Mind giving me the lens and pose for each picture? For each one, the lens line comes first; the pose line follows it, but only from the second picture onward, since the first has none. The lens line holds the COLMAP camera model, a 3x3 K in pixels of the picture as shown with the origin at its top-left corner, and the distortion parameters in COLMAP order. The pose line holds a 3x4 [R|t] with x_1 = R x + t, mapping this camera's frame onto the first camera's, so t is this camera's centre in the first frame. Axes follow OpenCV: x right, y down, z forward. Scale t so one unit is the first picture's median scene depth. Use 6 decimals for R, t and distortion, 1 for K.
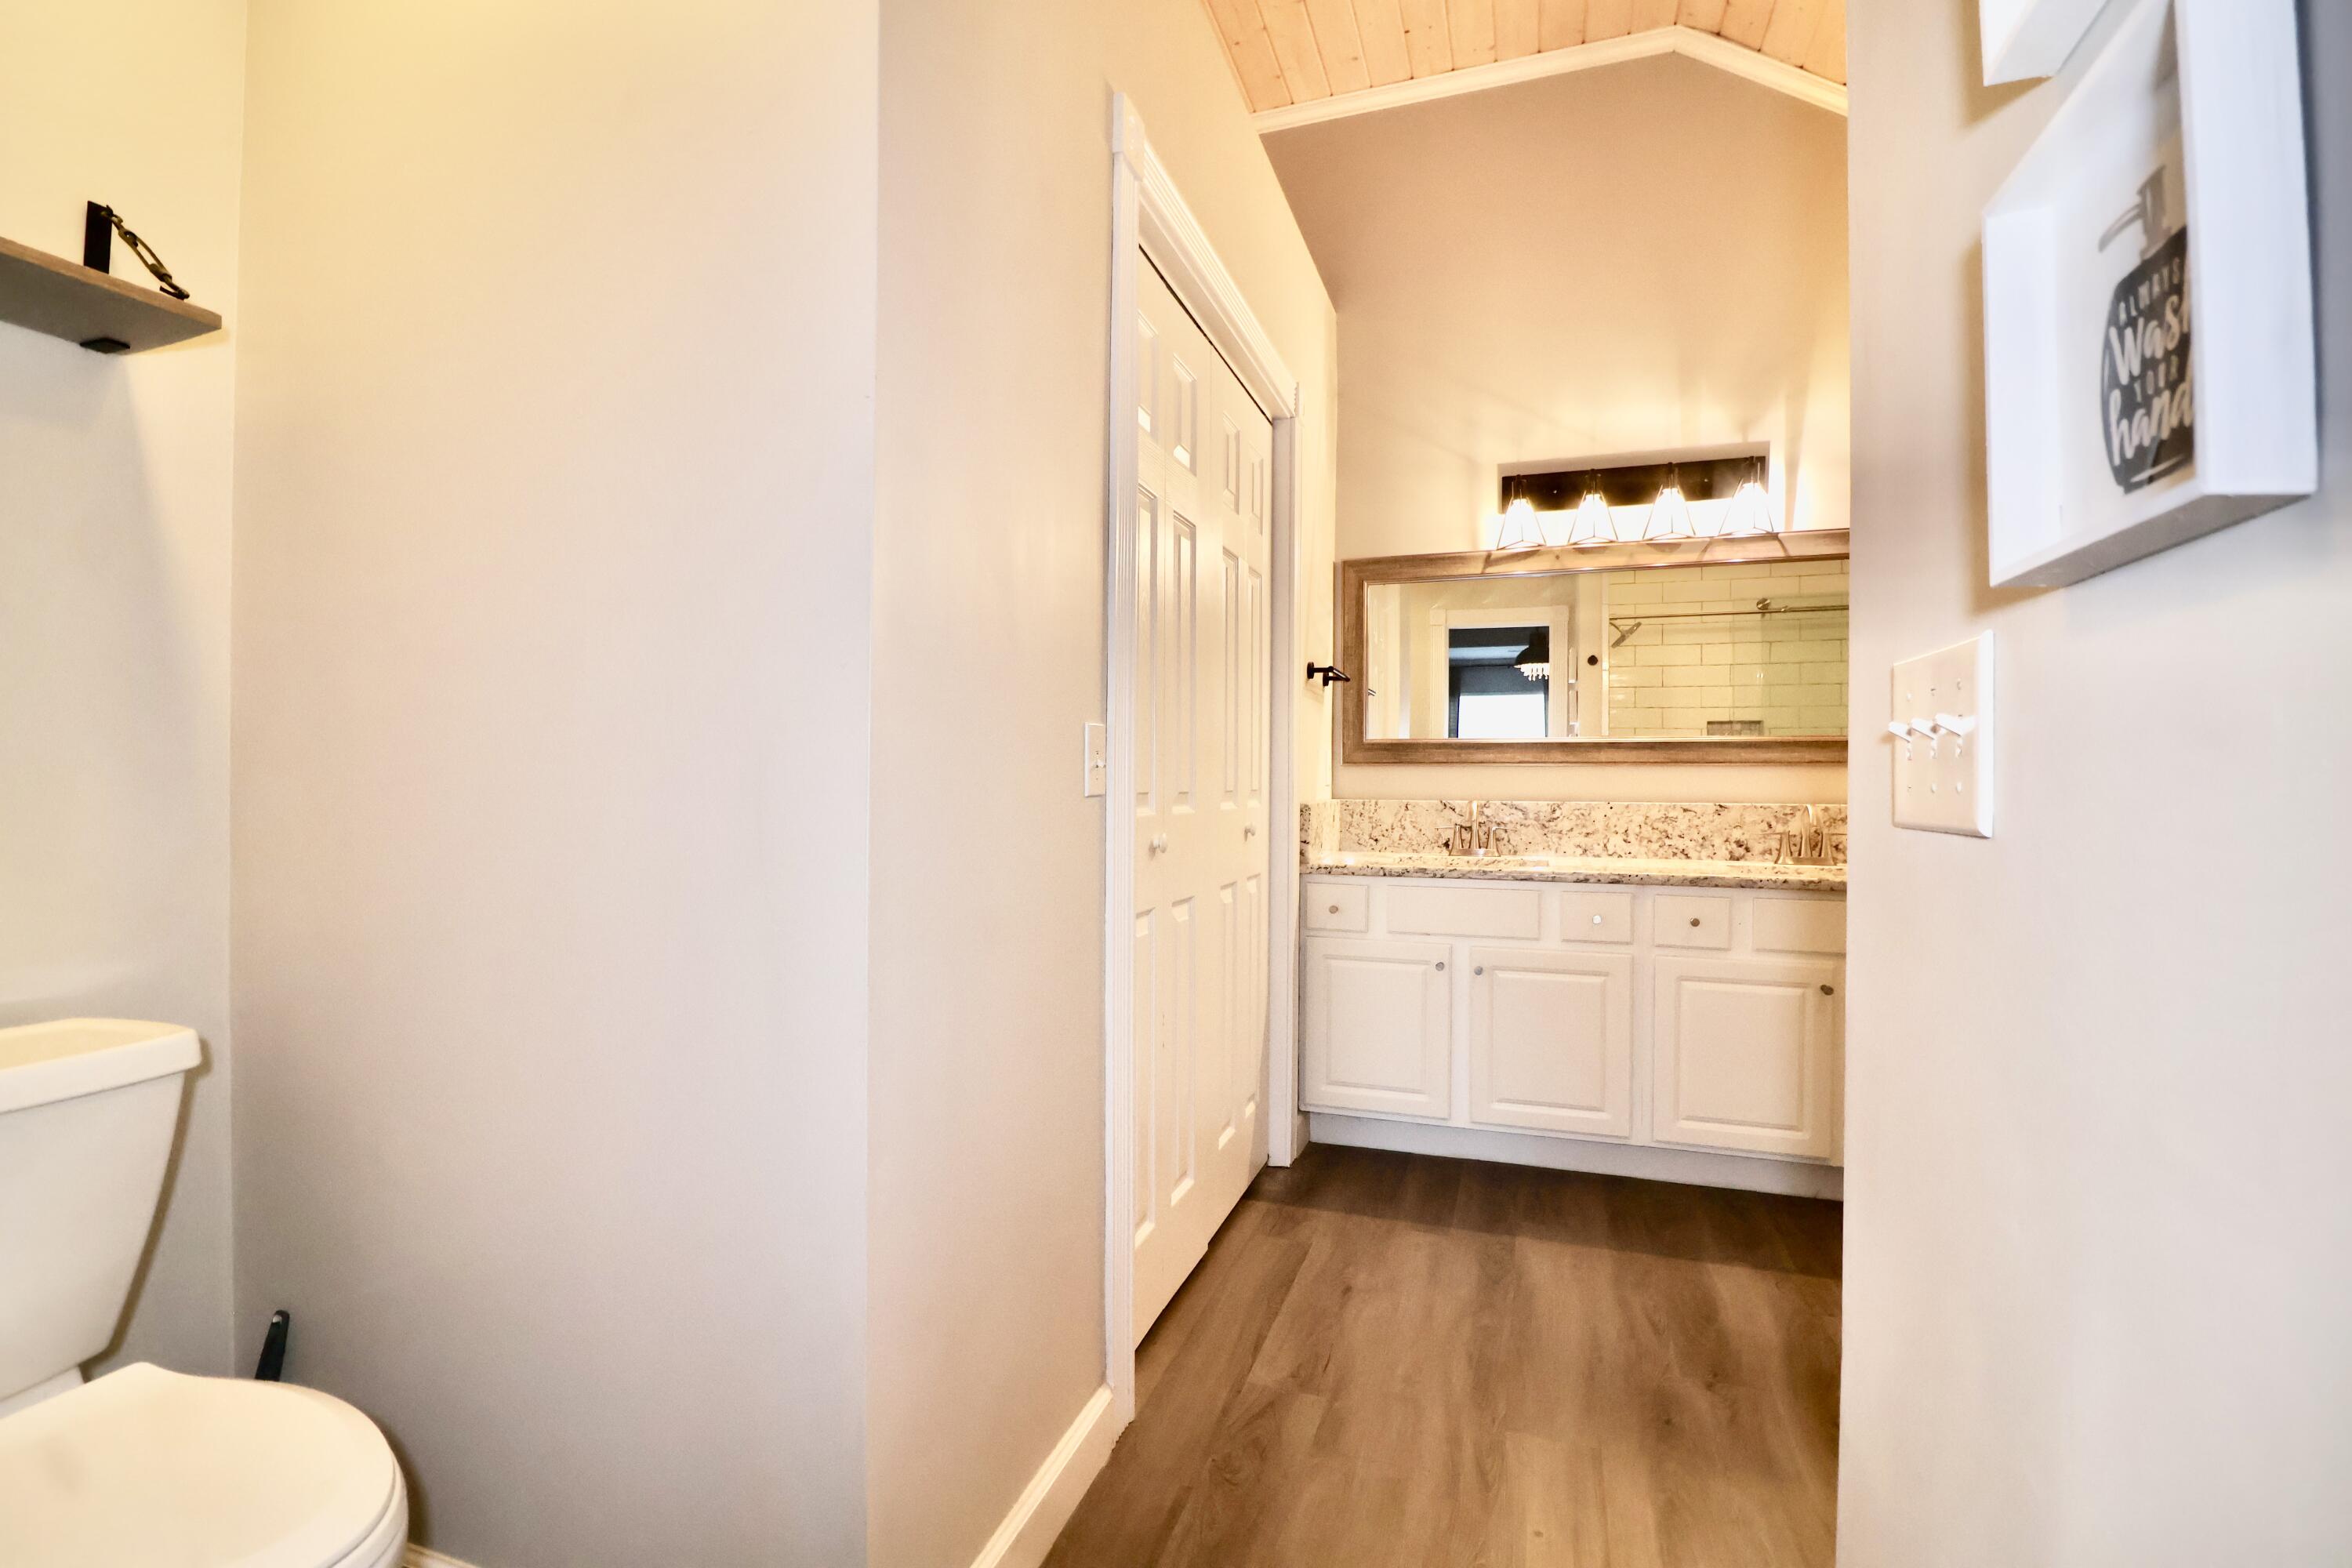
lens RADIAL K [[1081.5, 0, 1171.9], [0, 1081.5, 784.0], [0, 0, 1]] dist [-0.011344, -0.006148]
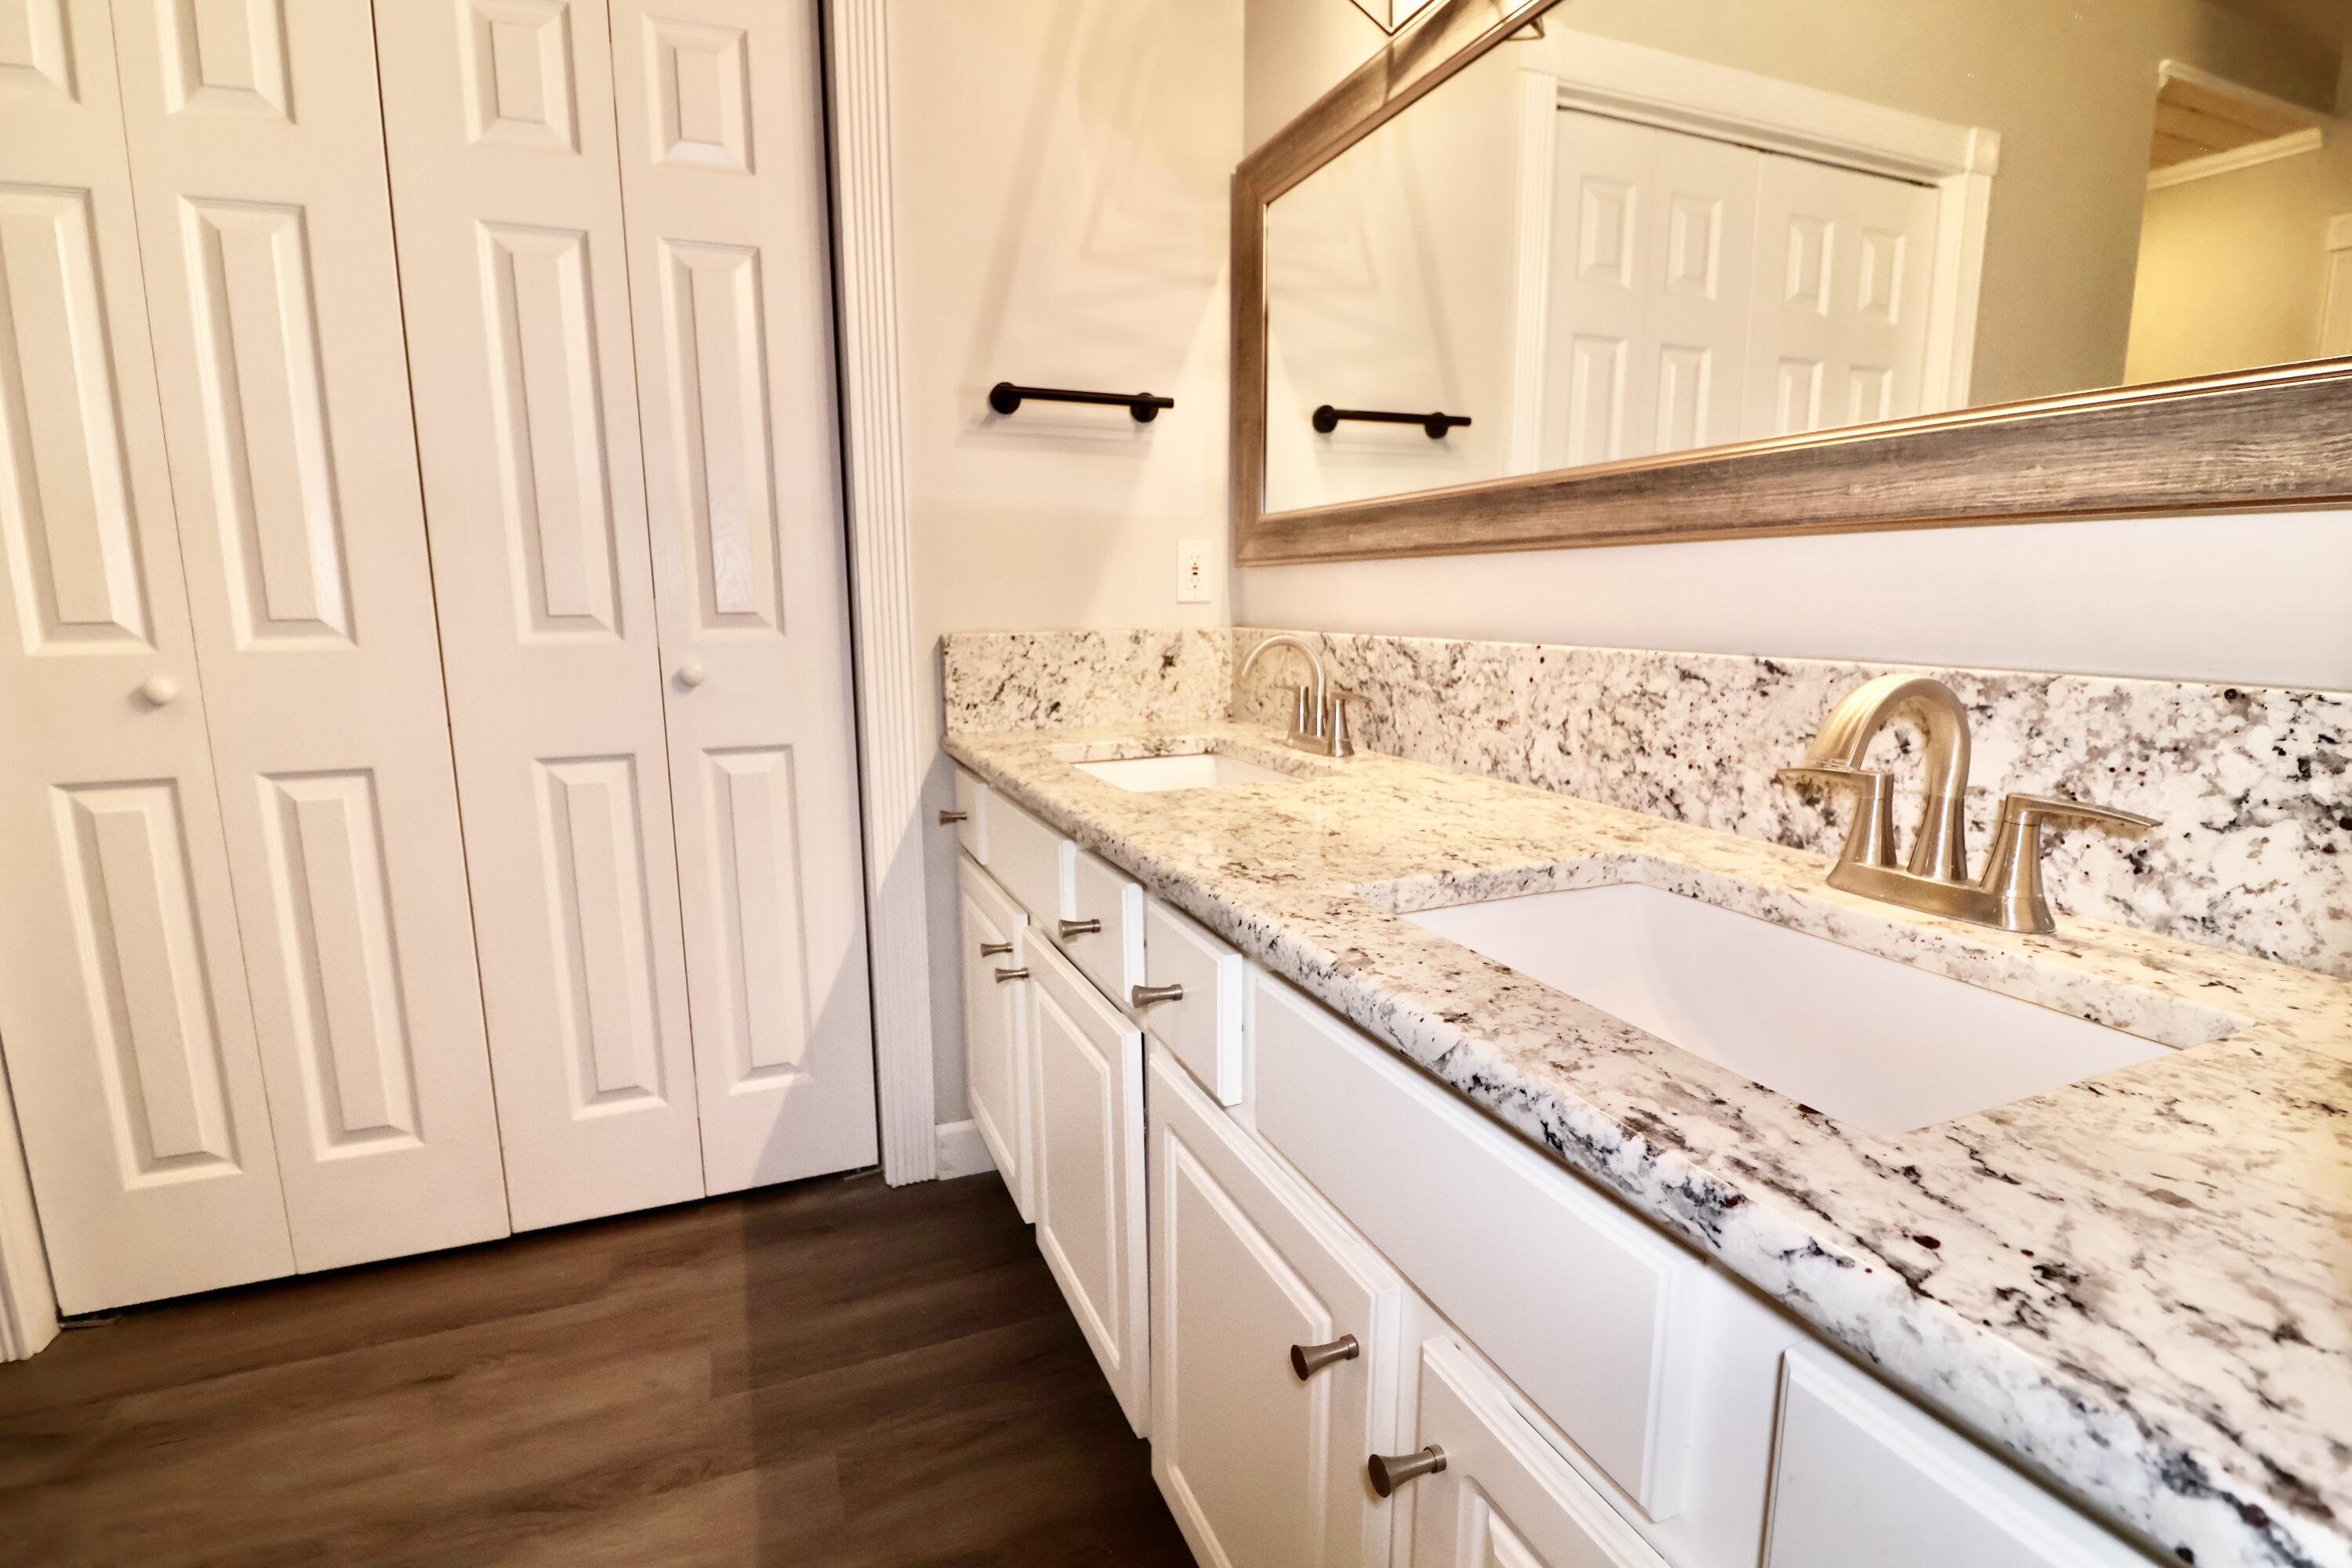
lens RADIAL K [[1081.5, 0, 1175.2], [0, 1081.5, 796.8], [0, 0, 1]] dist [-0.011344, -0.006148]
pose [[0.651730, 0.127327, -0.747687, 0.624071], [0.012698, 0.983838, 0.178611, 0.000117], [0.758345, -0.125900, 0.639580, 0.663039]]
